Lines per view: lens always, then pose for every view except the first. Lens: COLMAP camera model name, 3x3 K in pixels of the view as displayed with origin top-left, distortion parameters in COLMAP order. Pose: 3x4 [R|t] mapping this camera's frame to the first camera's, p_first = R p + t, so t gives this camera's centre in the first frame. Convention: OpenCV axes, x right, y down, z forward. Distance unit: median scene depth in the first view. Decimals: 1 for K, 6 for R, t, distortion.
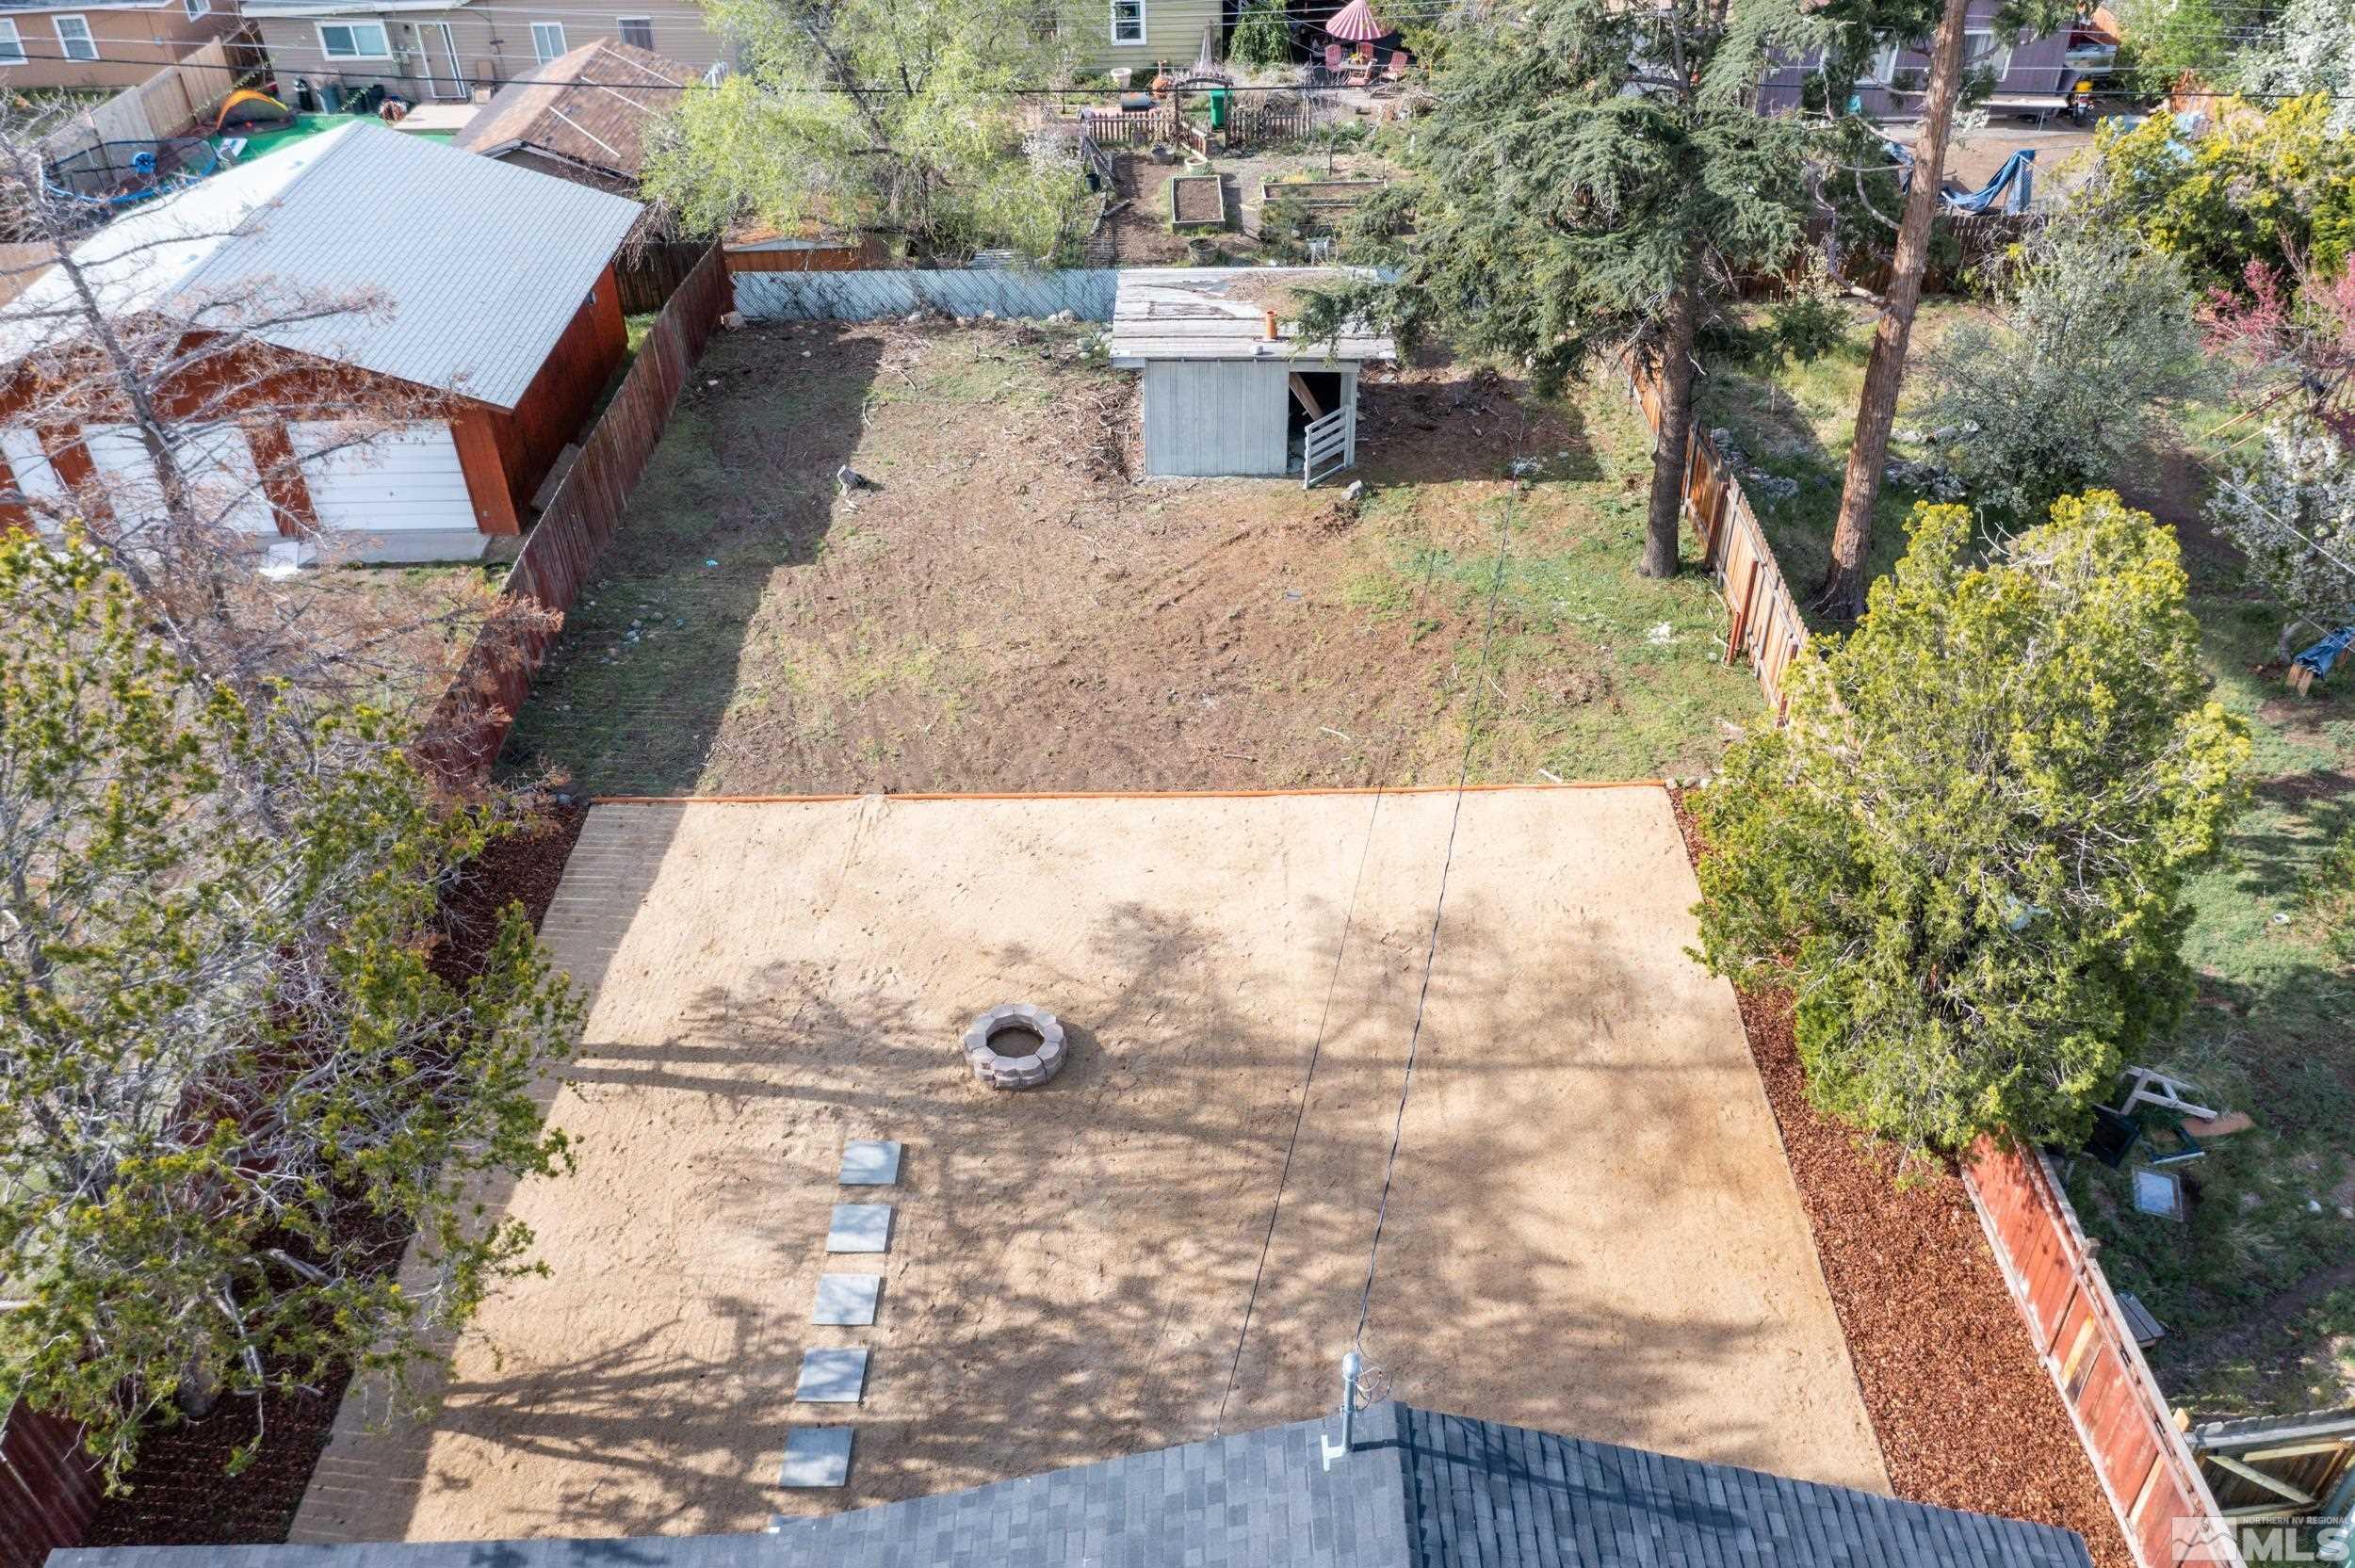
lens RADIAL K [[1836.6, 0, 1177.5], [0, 1836.6, 784.0], [0, 0, 1]] dist [-0.011766, 0.013799]
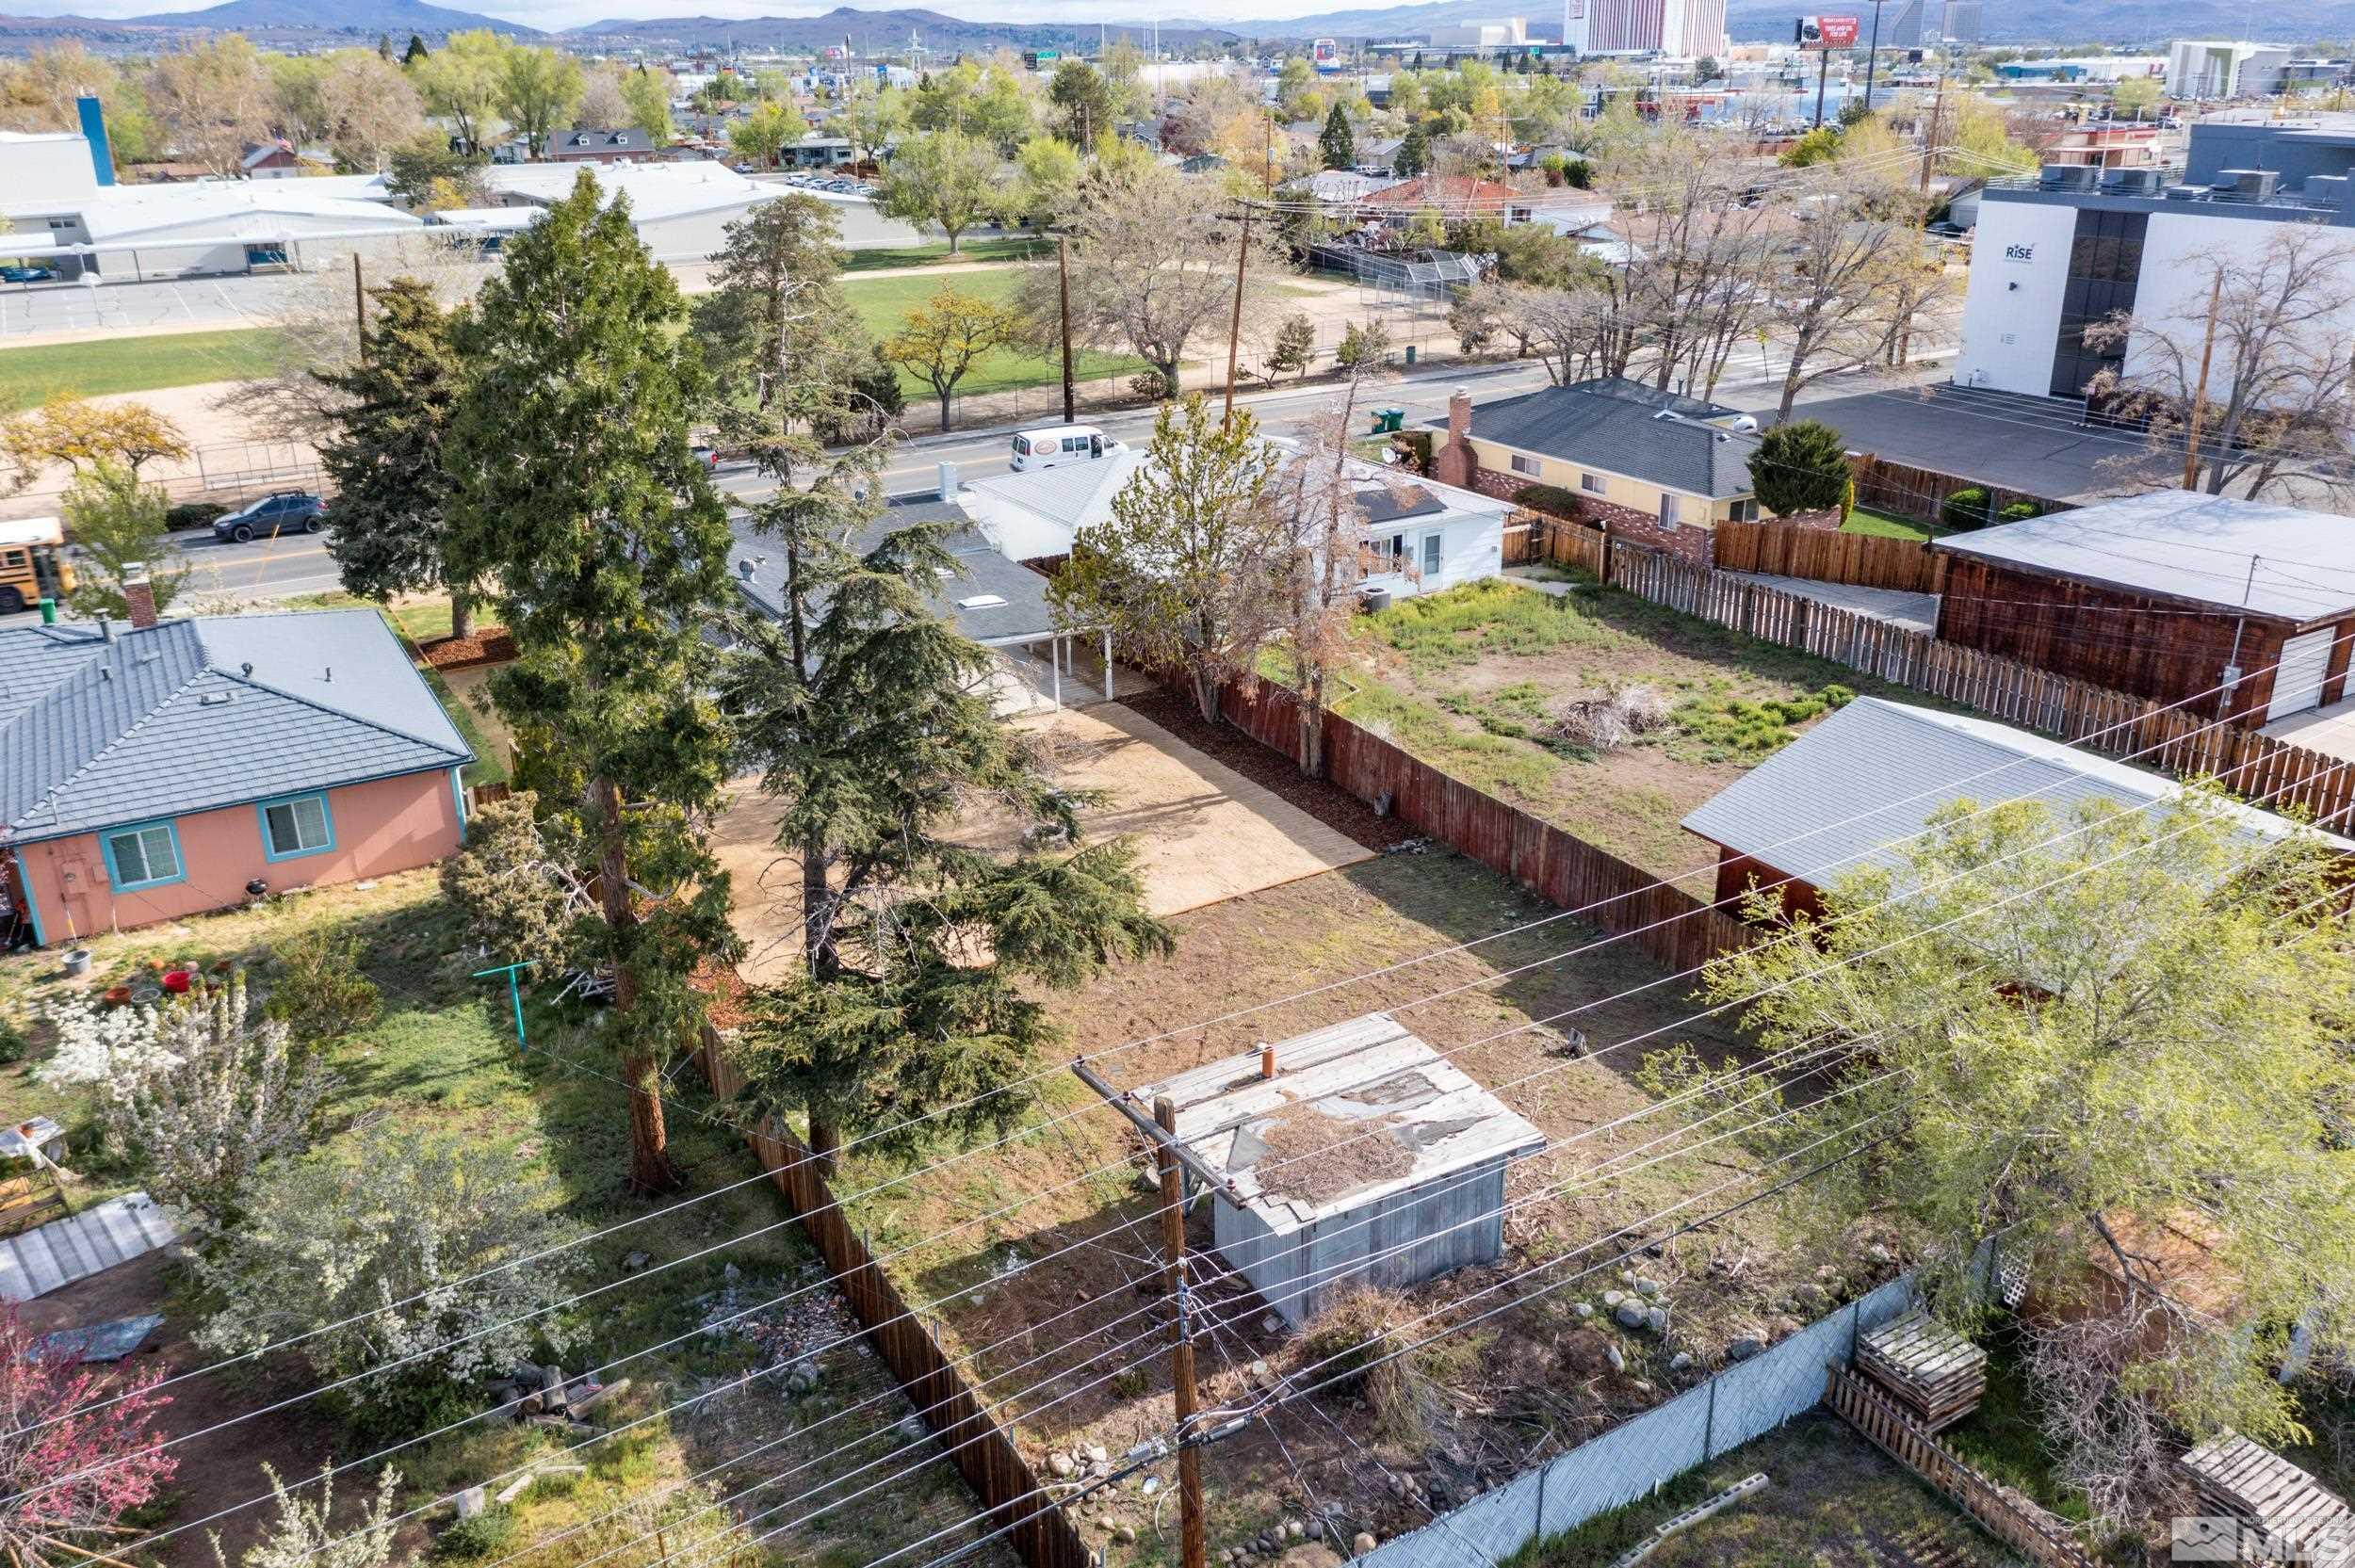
lens RADIAL K [[1836.6, 0, 1177.5], [0, 1836.6, 784.0], [0, 0, 1]] dist [-0.011766, 0.013799]
pose [[-0.857306, 0.213614, -0.468397, 0.712272], [-0.292611, 0.546395, 0.784750, -1.494884], [0.423563, 0.809828, -0.405921, 1.787412]]
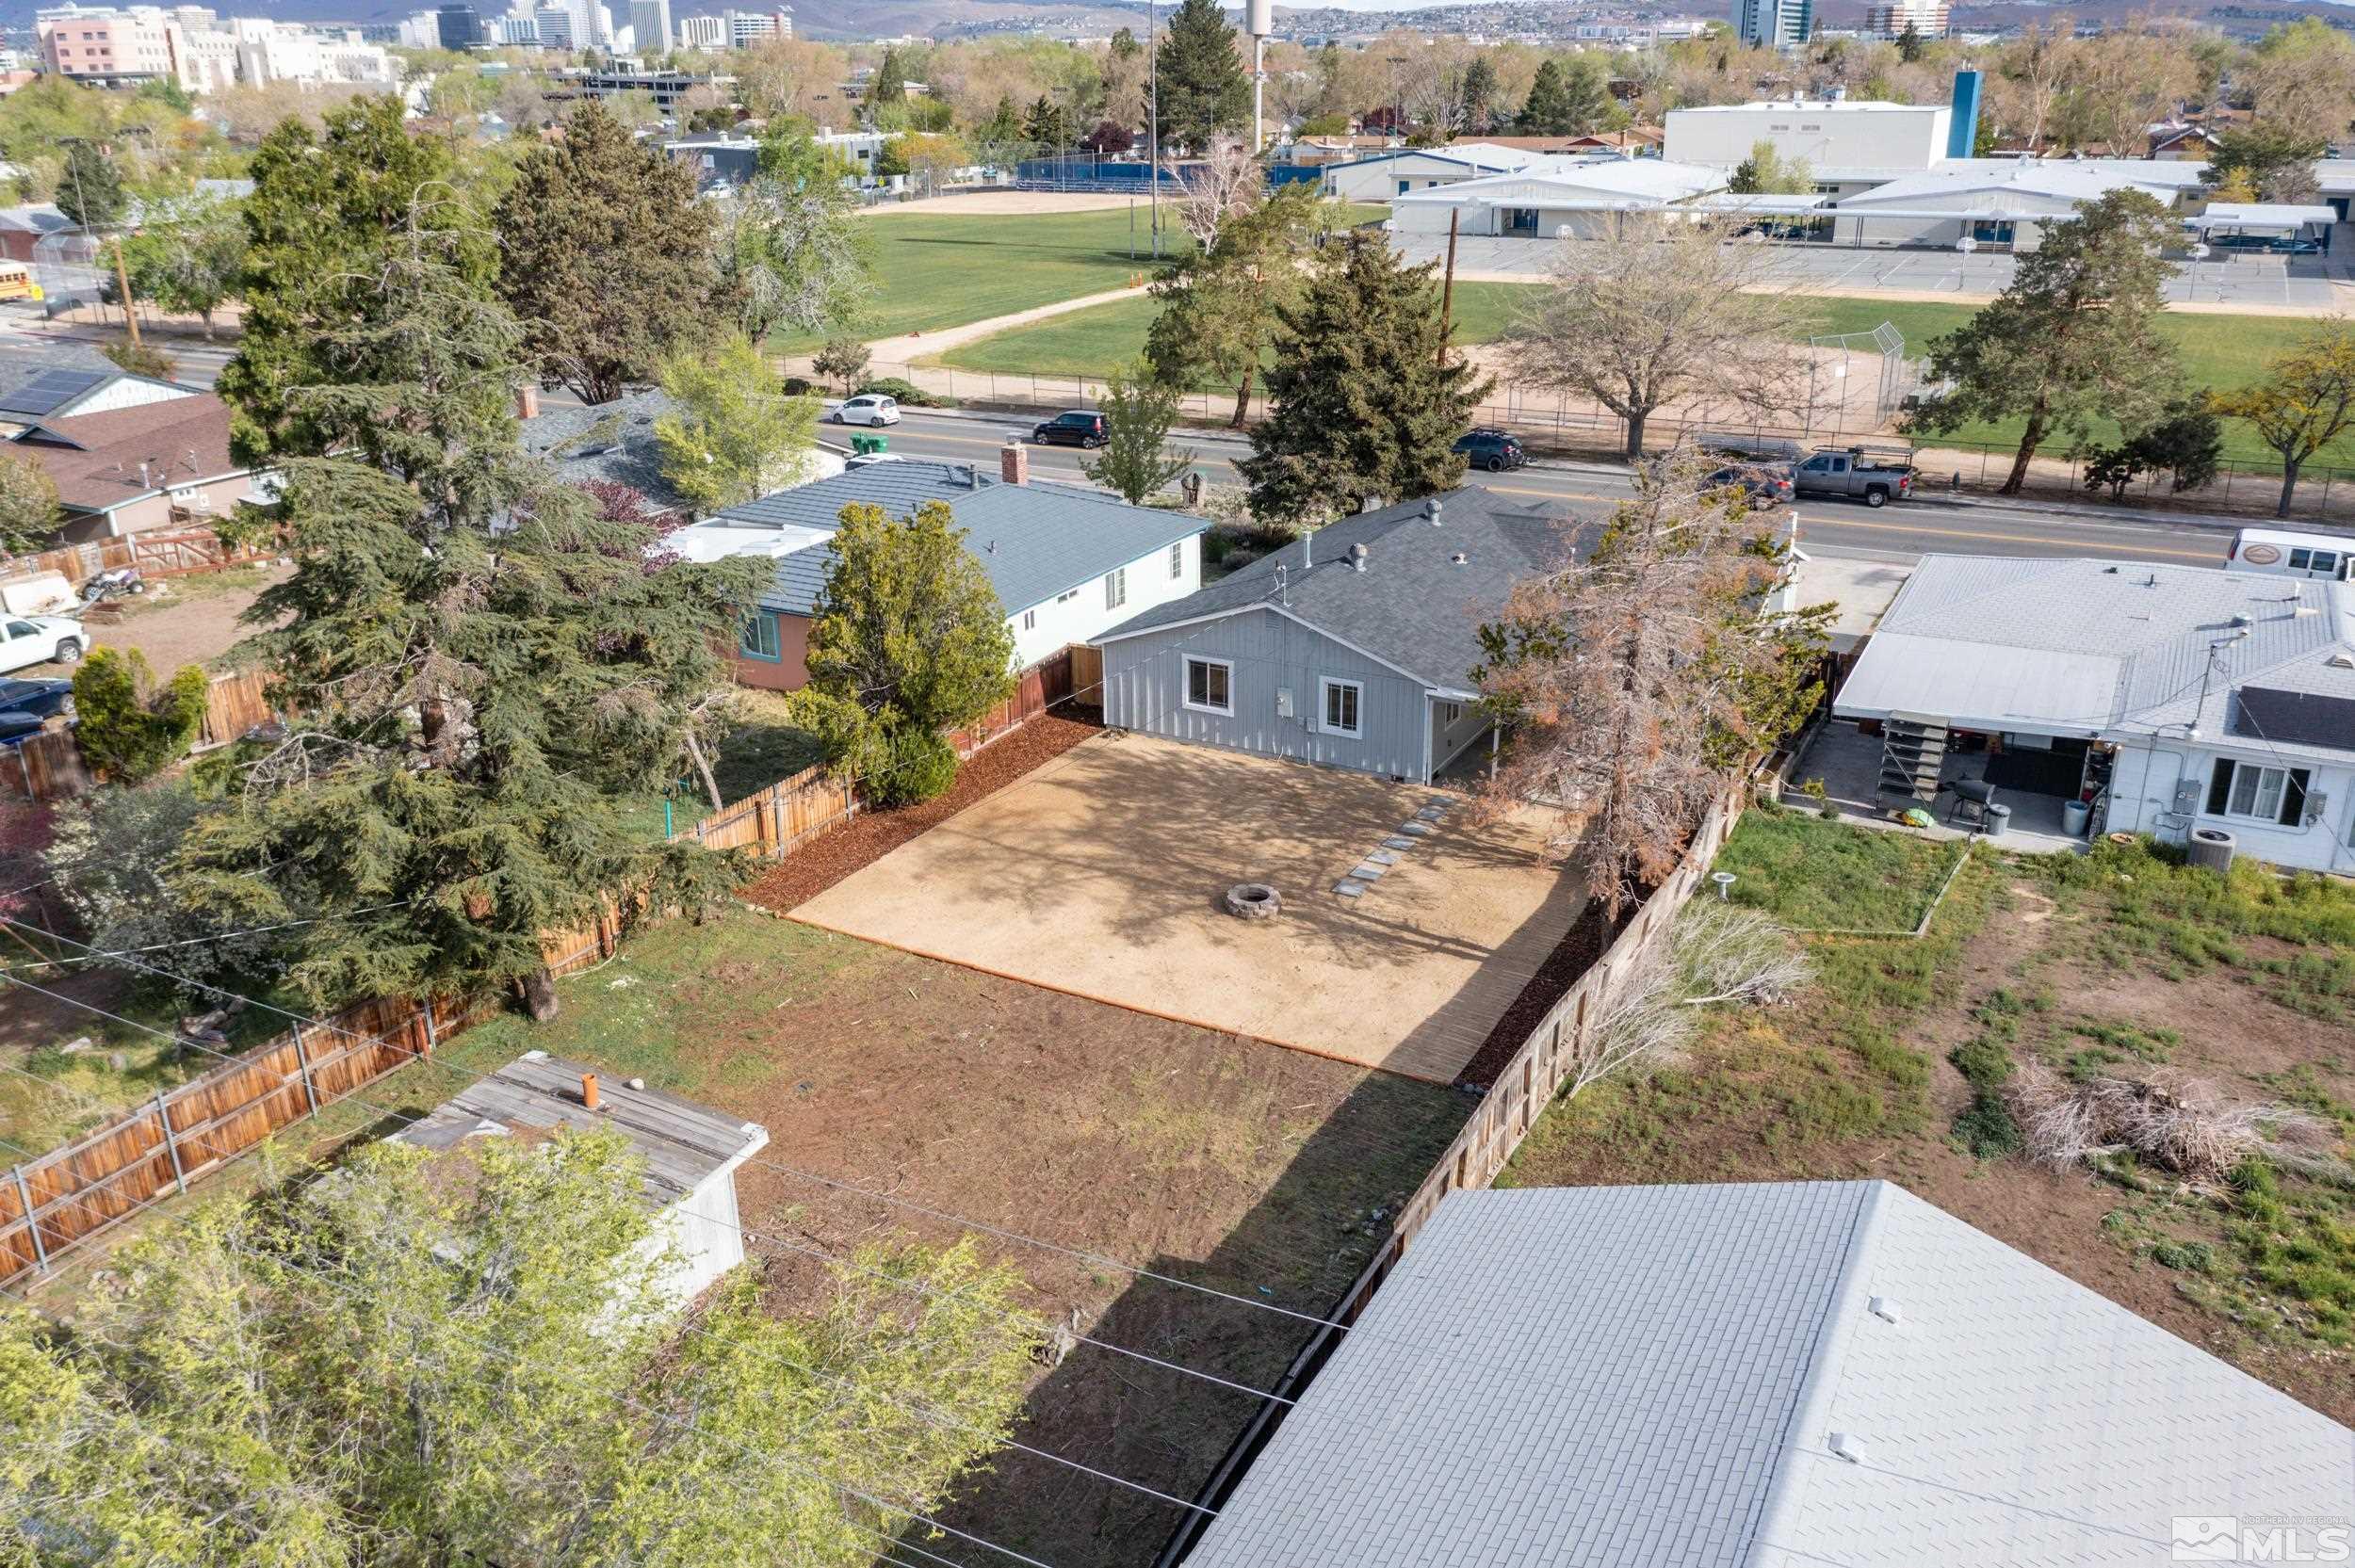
lens RADIAL K [[1834.6, 0, 1177.5], [0, 1834.6, 784.0], [0, 0, 1]] dist [0.002584, 0.003590]
pose [[-0.878003, -0.153095, 0.453511, -0.795116], [0.308173, 0.544171, 0.780325, -1.301188], [-0.366251, 0.824888, -0.430604, 1.650530]]
